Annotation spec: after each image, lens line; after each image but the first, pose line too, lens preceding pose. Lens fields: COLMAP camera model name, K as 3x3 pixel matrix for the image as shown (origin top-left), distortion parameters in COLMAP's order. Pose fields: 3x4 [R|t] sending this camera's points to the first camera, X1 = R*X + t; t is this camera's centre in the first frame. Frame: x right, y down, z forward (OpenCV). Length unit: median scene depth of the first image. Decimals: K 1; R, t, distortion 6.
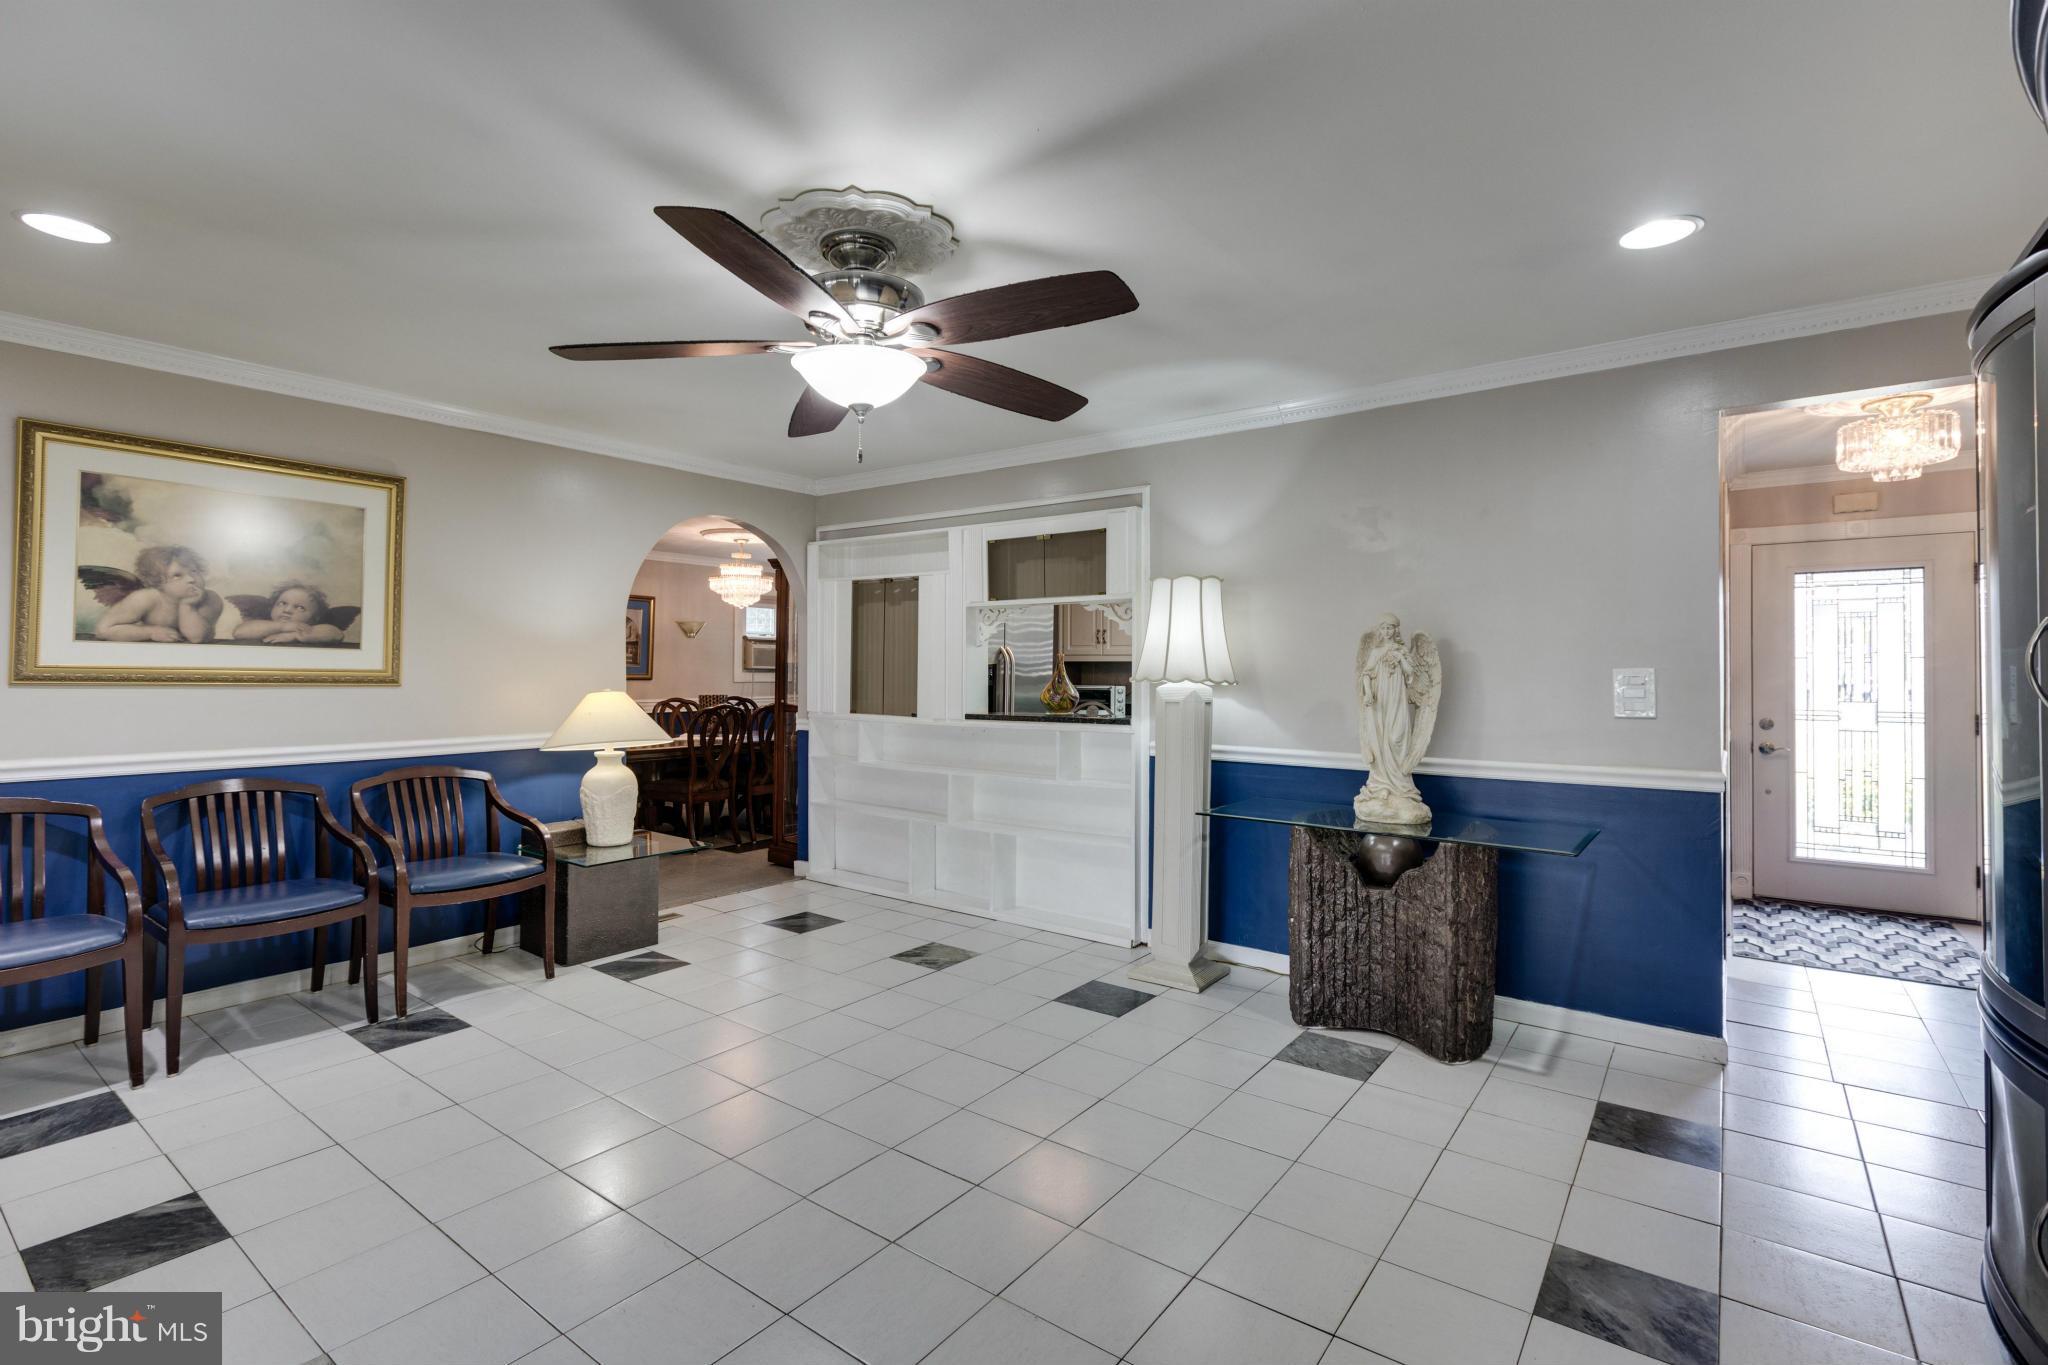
lens RADIAL K [[926.5, 0, 1023.8], [0, 926.5, 670.2], [0, 0, 1]] dist [0.002079, -0.001072]
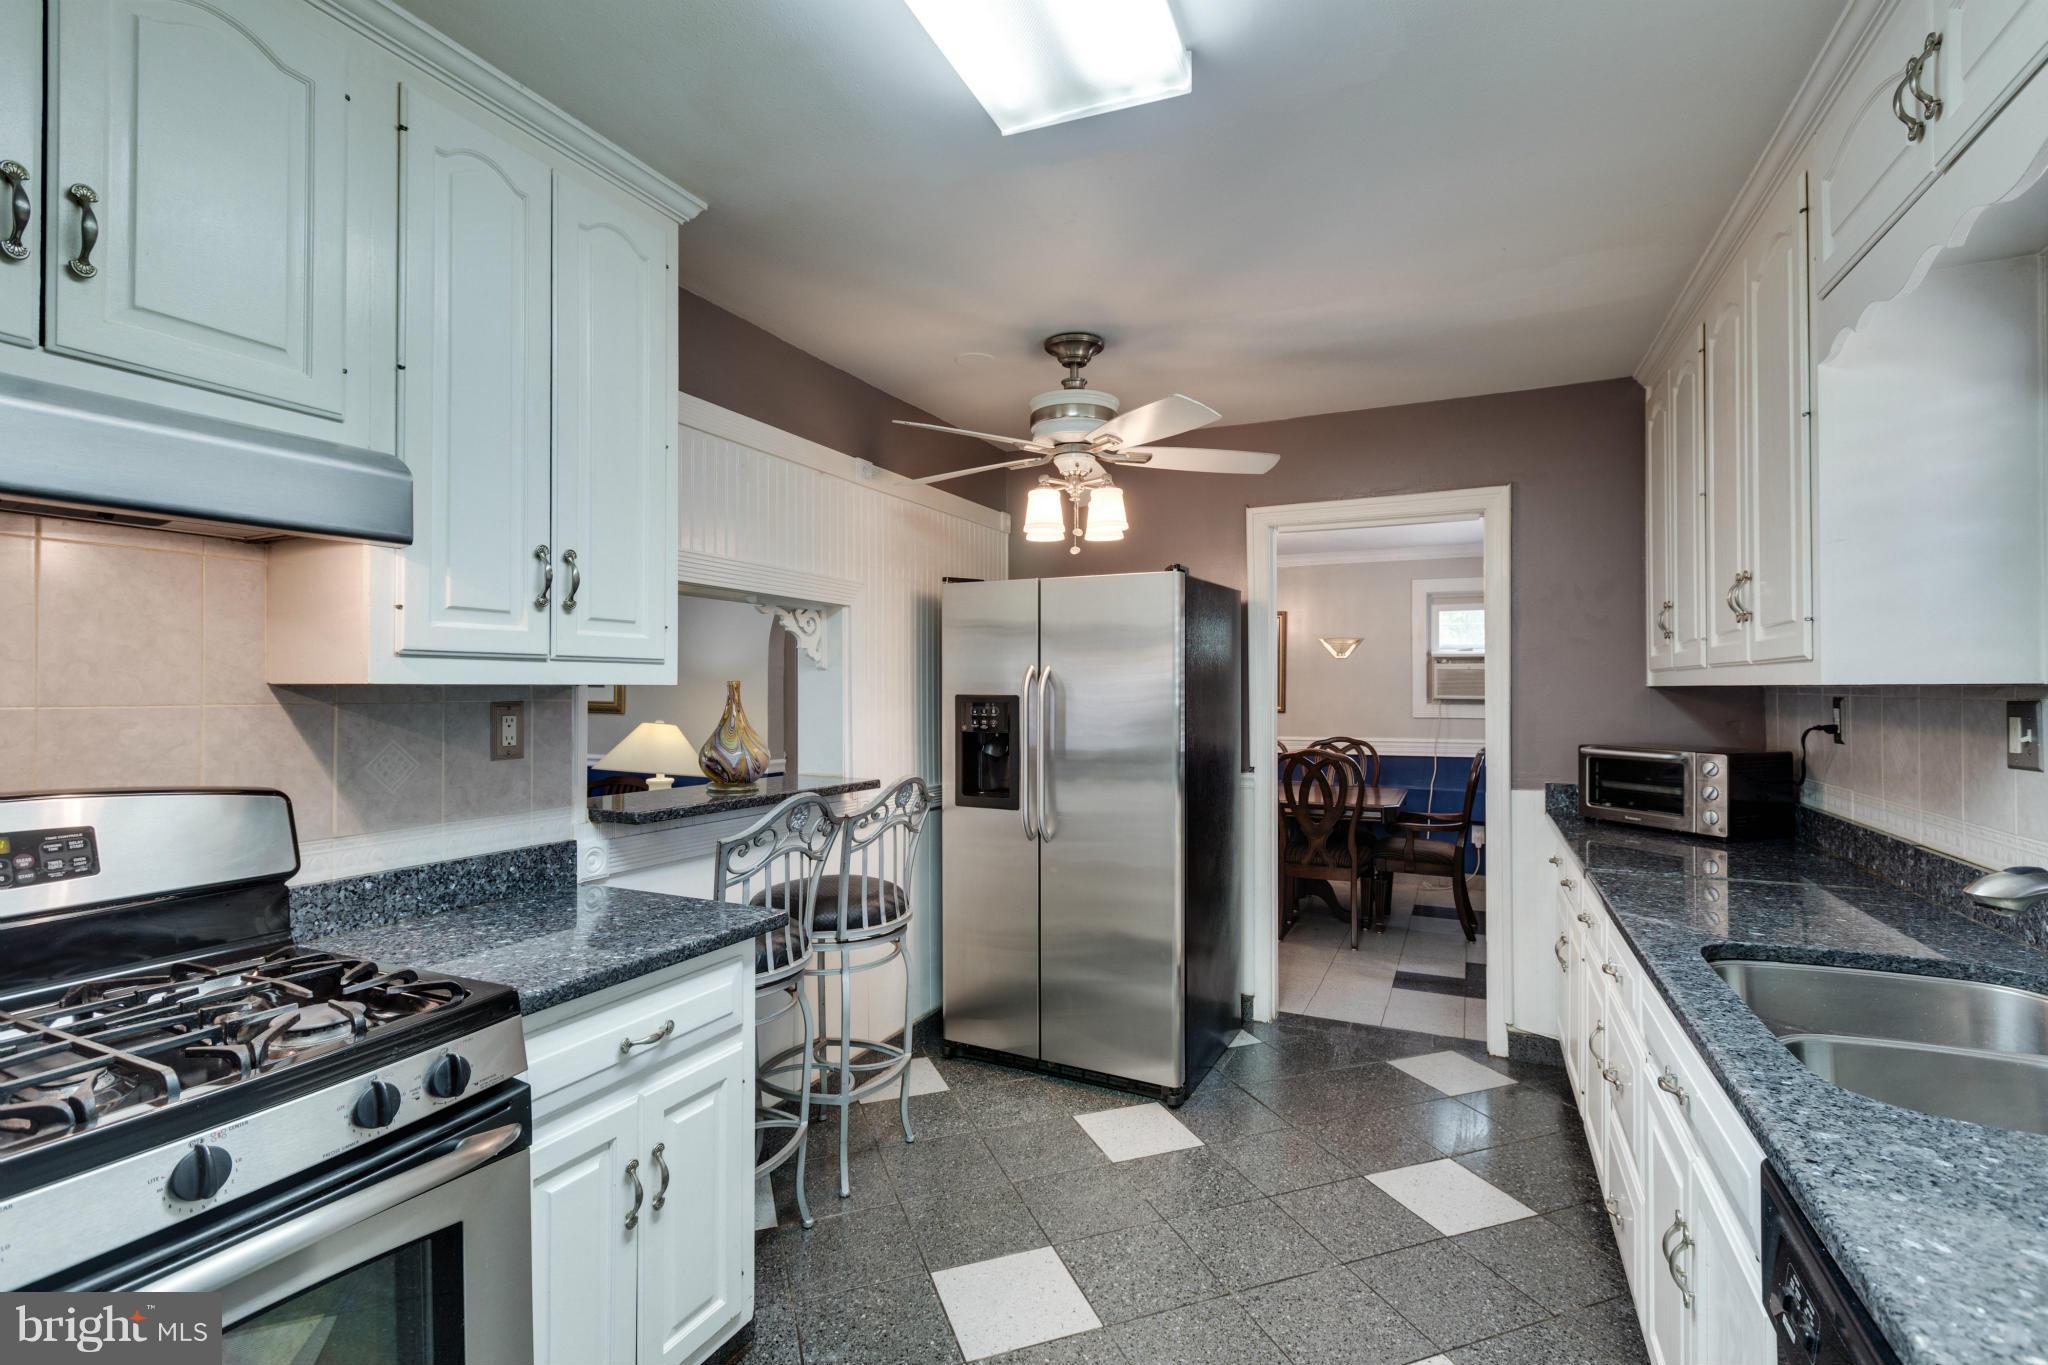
lens RADIAL K [[926.5, 0, 1015.4], [0, 926.5, 686.9], [0, 0, 1]] dist [0.002079, -0.001072]
pose [[0.191253, -0.017603, -0.981383, 0.339749], [0.002327, 0.999844, -0.017481, 0.000794], [0.981538, 0.001059, 0.191264, 0.575798]]
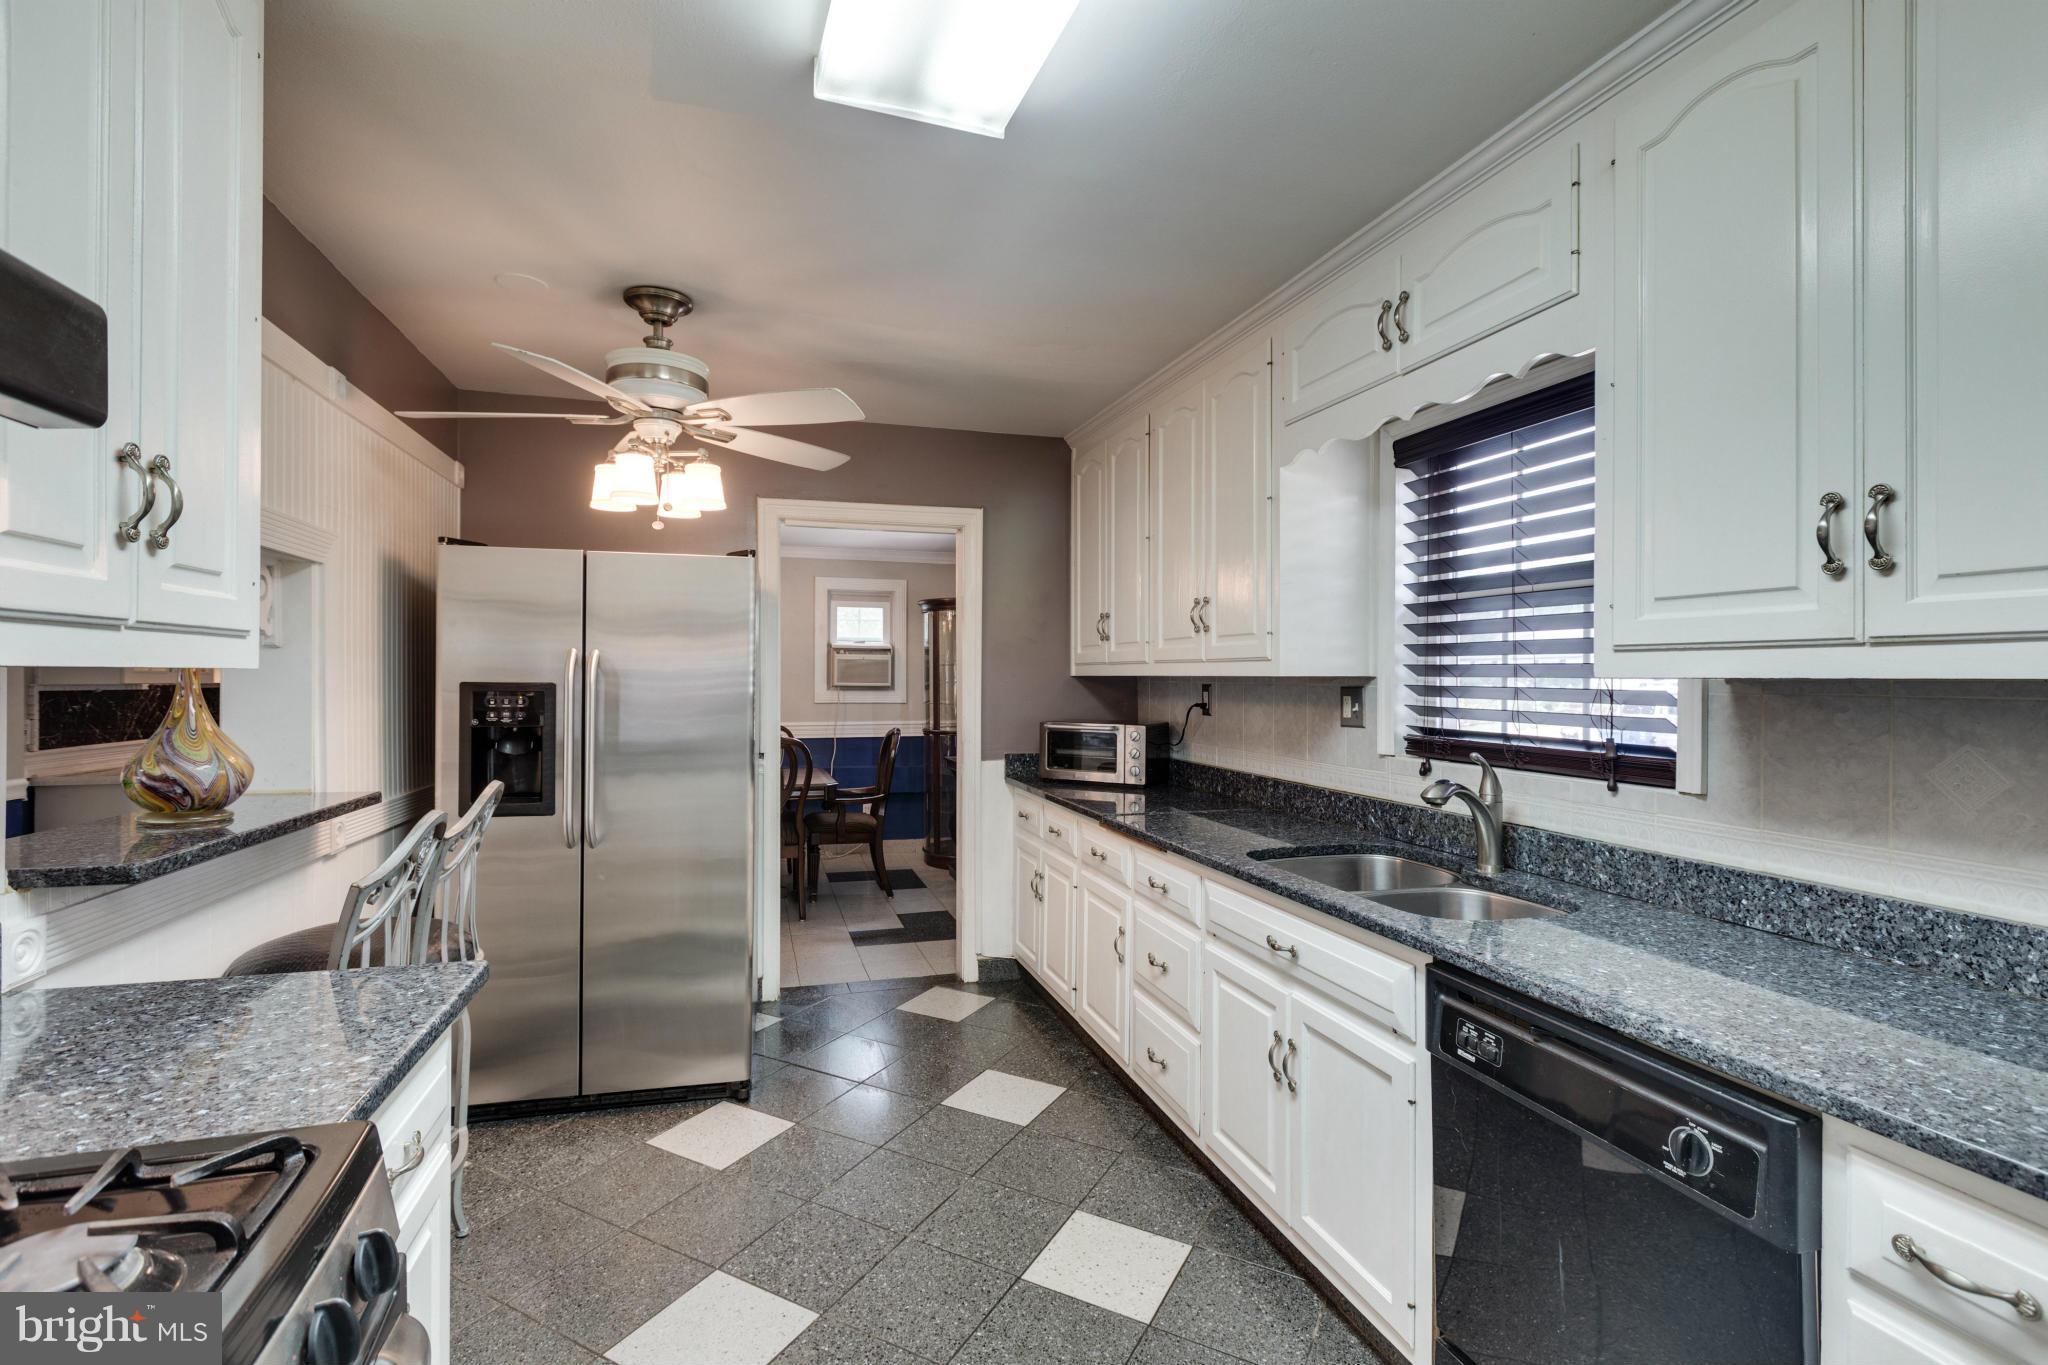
lens RADIAL K [[926.5, 0, 990.1], [0, 926.5, 680.2], [0, 0, 1]] dist [0.002079, -0.001072]
pose [[0.788032, -0.009489, -0.615561, 0.292058], [0.006719, 0.999954, -0.006812, -0.000037], [0.615598, 0.001232, 0.788060, 0.487060]]
